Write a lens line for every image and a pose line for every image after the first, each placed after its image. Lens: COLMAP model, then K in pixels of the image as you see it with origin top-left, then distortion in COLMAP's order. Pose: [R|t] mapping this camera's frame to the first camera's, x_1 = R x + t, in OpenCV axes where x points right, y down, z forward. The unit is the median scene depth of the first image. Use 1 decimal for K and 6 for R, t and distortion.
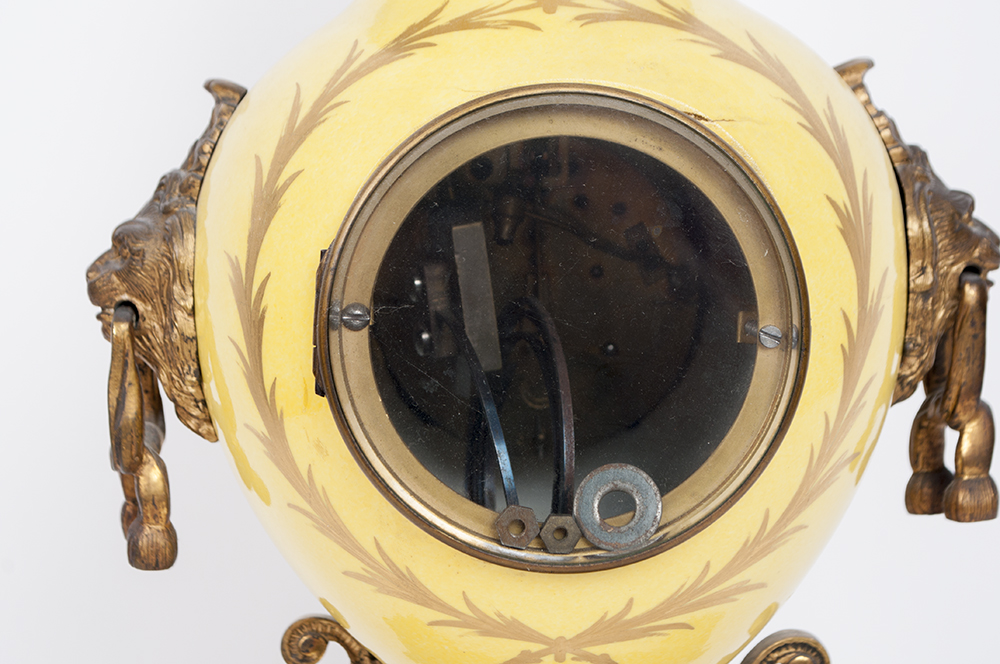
lens RADIAL K [[2224.8, 0, 500.7], [0, 2224.8, 345.9], [0, 0, 1]] dist [0.037389, 0.086416]
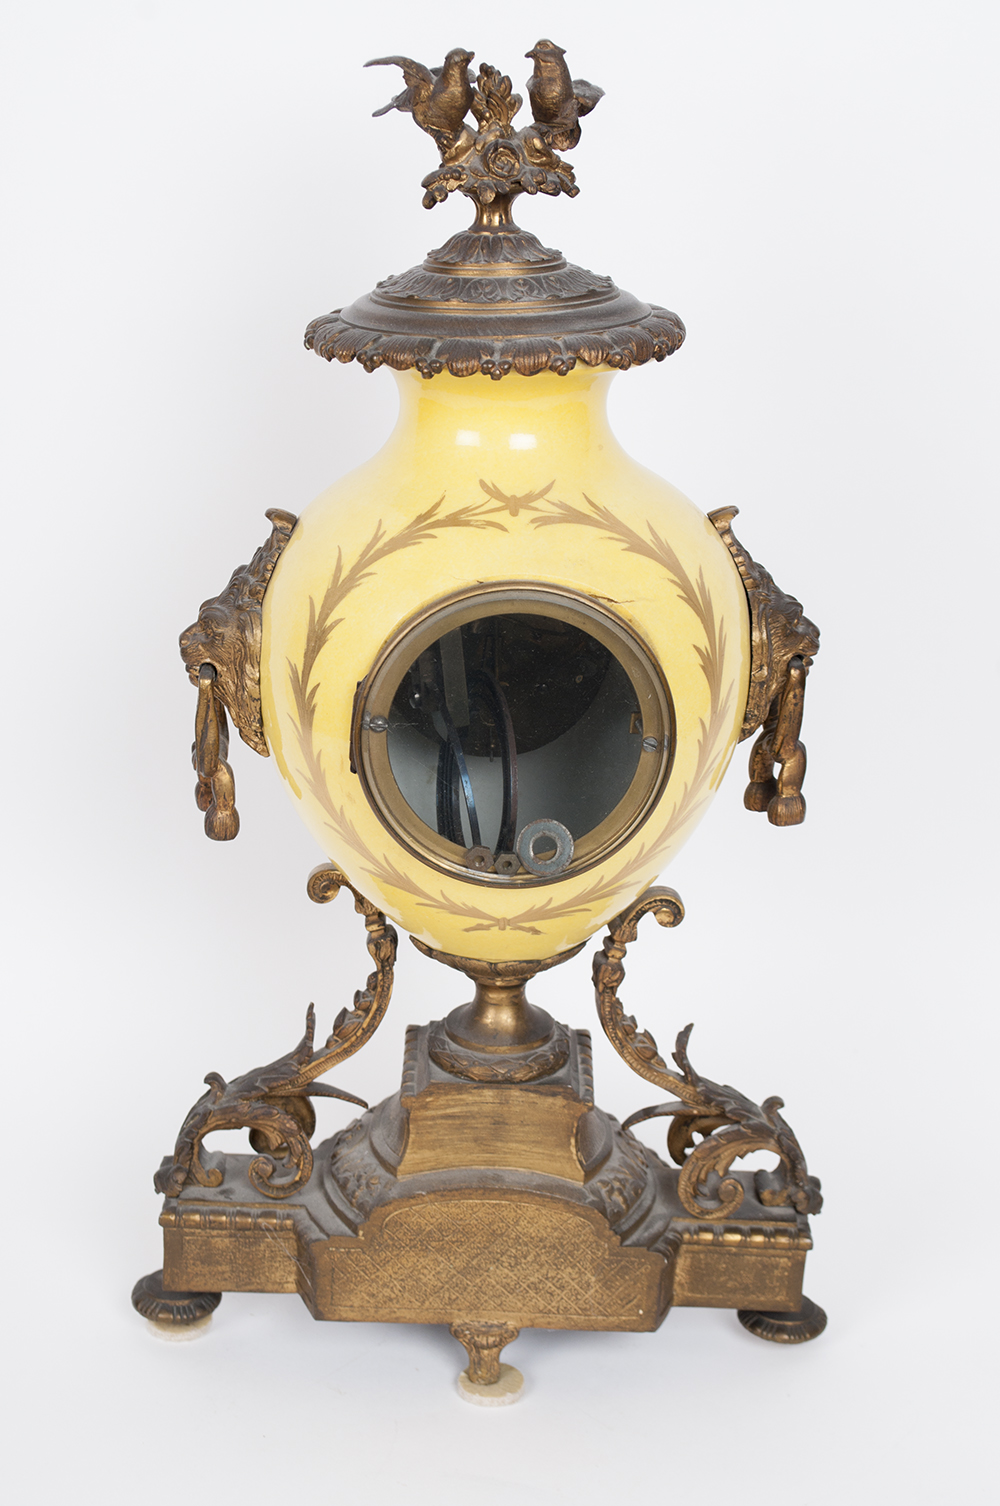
lens RADIAL K [[2449.8, 0, 500.0], [0, 2449.8, 753.0], [0, 0, 1]] dist [-0.025792, -0.011165]
pose [[0.998596, 0.031788, 0.042373, -0.046844], [-0.040524, 0.973602, 0.224625, -0.332004], [-0.034114, -0.226027, 0.973524, -0.564821]]
